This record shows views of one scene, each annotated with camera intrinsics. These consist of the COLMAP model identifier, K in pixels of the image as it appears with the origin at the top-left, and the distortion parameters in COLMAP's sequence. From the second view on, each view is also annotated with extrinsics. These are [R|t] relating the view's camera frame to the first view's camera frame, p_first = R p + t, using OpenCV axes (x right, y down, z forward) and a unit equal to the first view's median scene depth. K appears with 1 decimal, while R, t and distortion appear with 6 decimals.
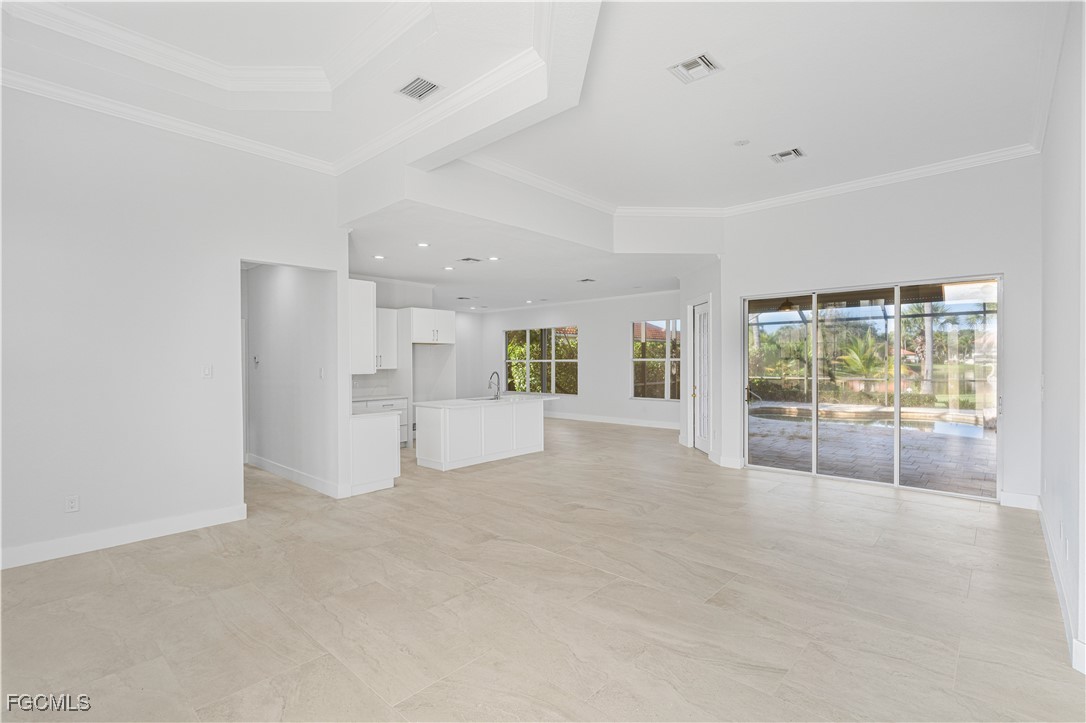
lens RADIAL K [[494.3, 0, 540.6], [0, 494.3, 372.5], [0, 0, 1]] dist [-0.007828, 0.002936]
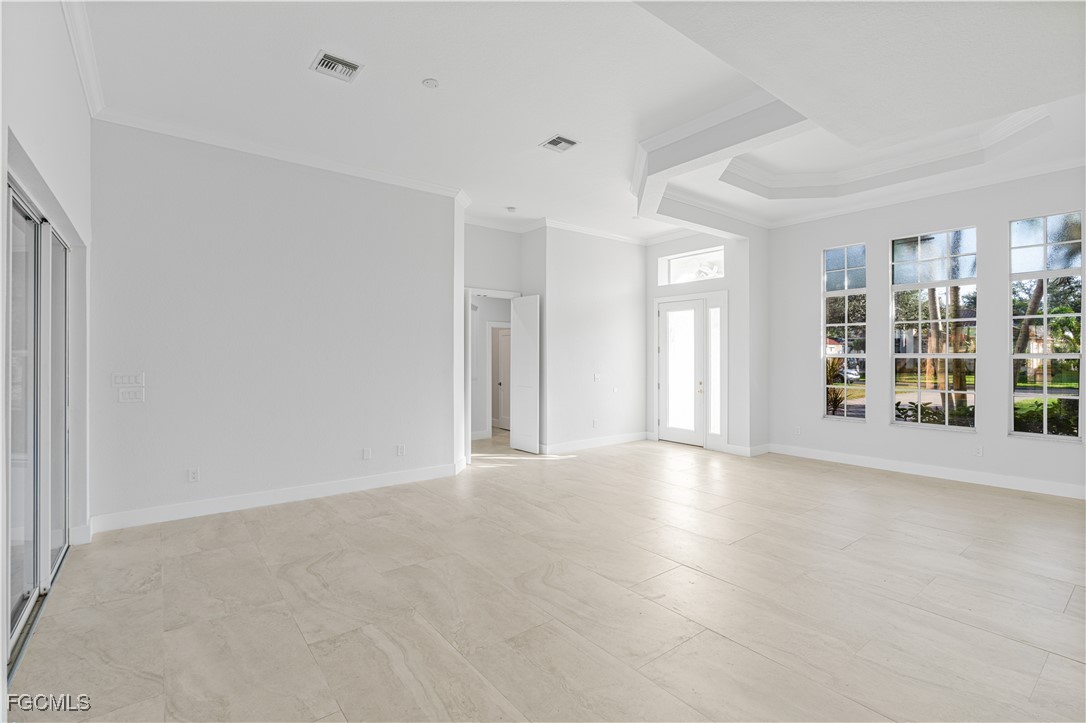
lens RADIAL K [[494.3, 0, 540.2], [0, 494.3, 357.0], [0, 0, 1]] dist [-0.007828, 0.002936]
pose [[-0.987224, 0.001942, 0.159324, 0.110875], [0.005856, 0.999692, 0.024098, -0.043319], [-0.159228, 0.024723, -0.986932, 1.754336]]
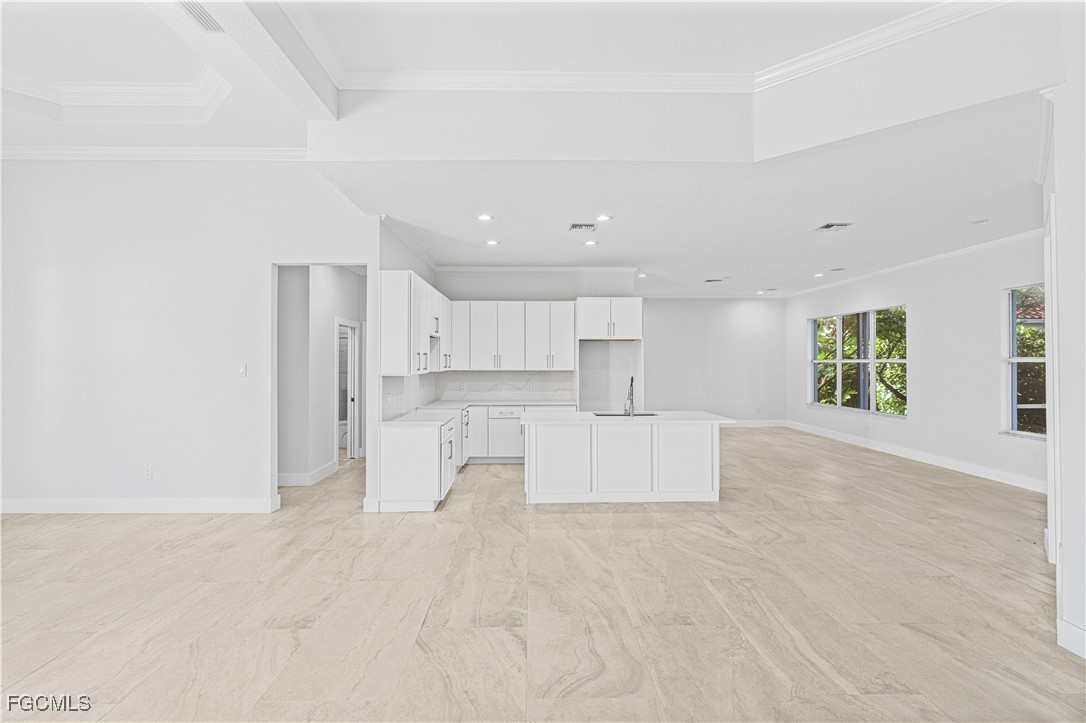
lens RADIAL K [[494.3, 0, 539.8], [0, 494.3, 355.4], [0, 0, 1]] dist [-0.007828, 0.002936]
pose [[0.694227, -0.005475, -0.719736, 0.537257], [-0.018804, 0.999492, -0.025741, -0.018073], [0.719511, 0.031404, 0.693771, 0.670269]]
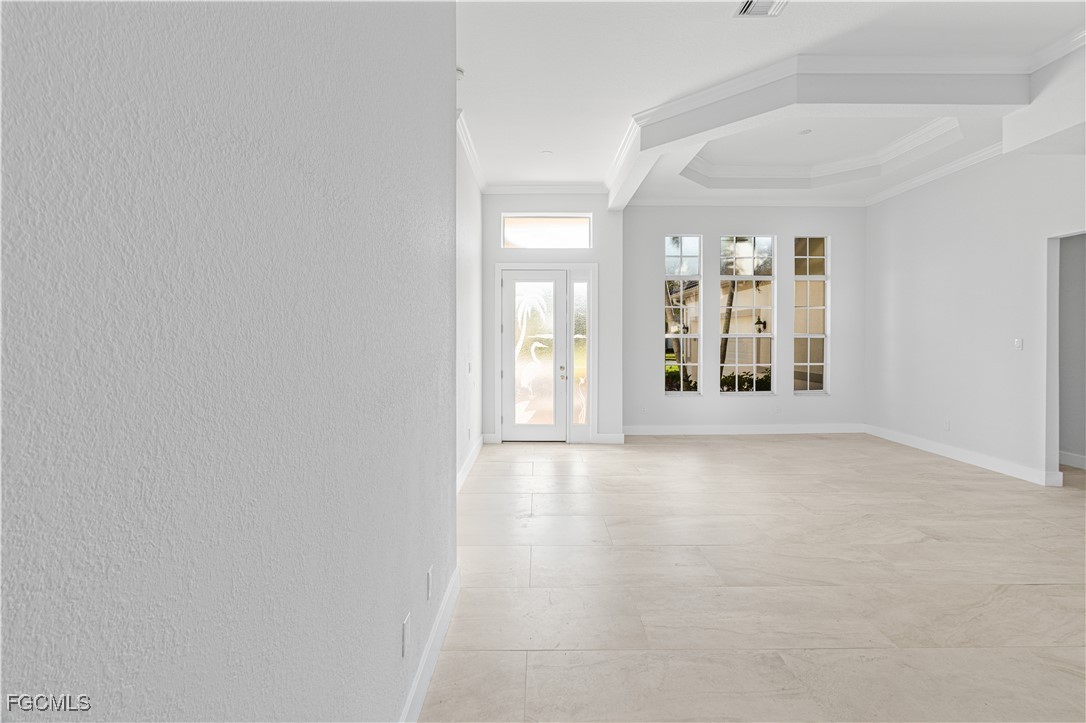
lens RADIAL K [[494.3, 0, 543.0], [0, 494.3, 343.2], [0, 0, 1]] dist [-0.007828, 0.002936]
pose [[-0.728429, 0.012235, -0.685012, 0.885835], [-0.011713, 0.999472, 0.030306, -0.025698], [0.685021, 0.030099, -0.727902, 1.012166]]
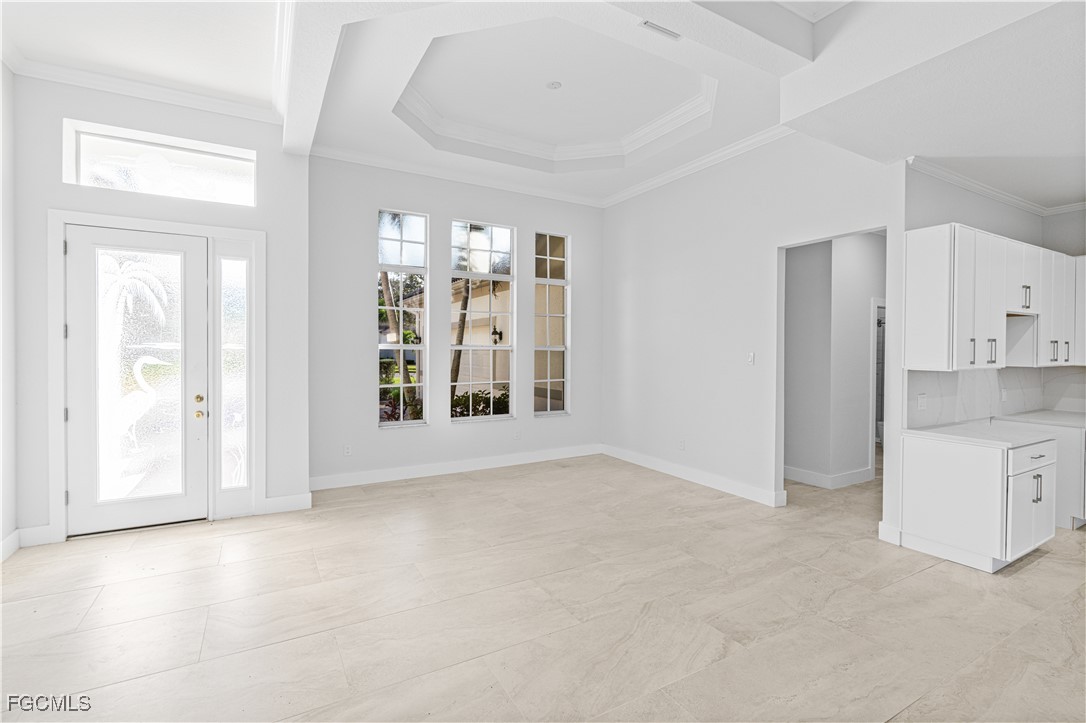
lens RADIAL K [[494.3, 0, 537.6], [0, 494.3, 354.7], [0, 0, 1]] dist [-0.007828, 0.002936]
pose [[-0.306753, 0.013402, -0.951695, 0.492579], [-0.025392, 0.999430, 0.022258, -0.022422], [0.951450, 0.030993, -0.306238, 0.830976]]
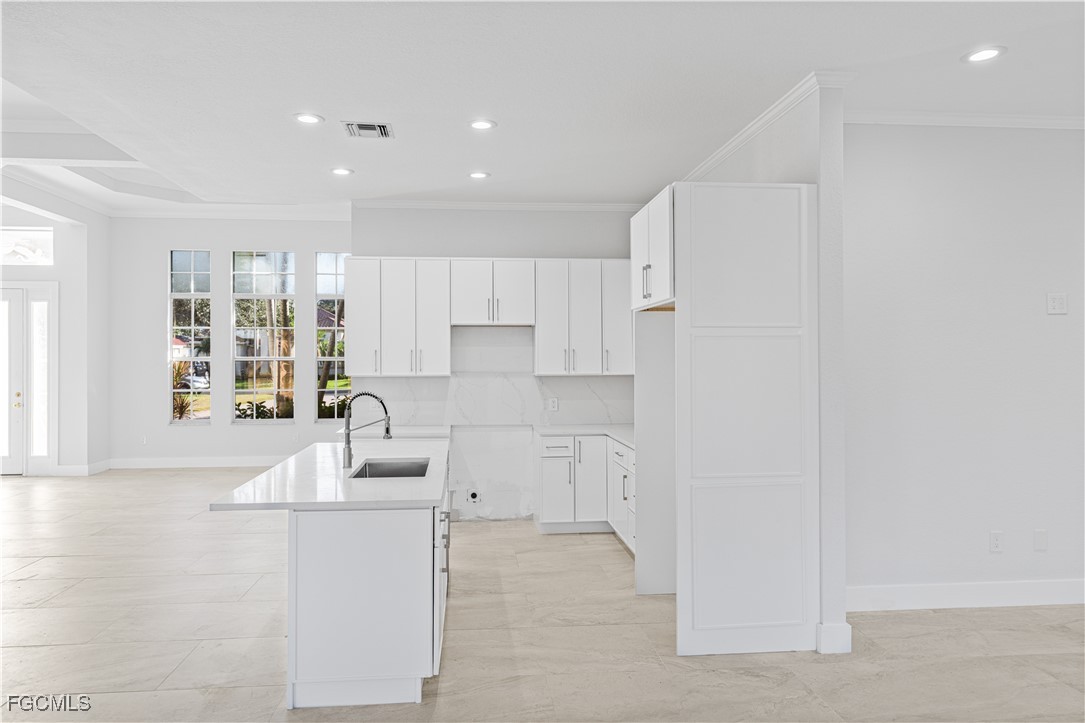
lens RADIAL K [[701.3, 0, 547.0], [0, 701.3, 352.0], [0, 0, 1]] dist [-0.017415, 0.001456]
pose [[-0.648616, -0.002000, -0.761114, 0.345889], [-0.012275, 0.999894, 0.007833, -0.057671], [0.761017, 0.014423, -0.648571, 2.320373]]
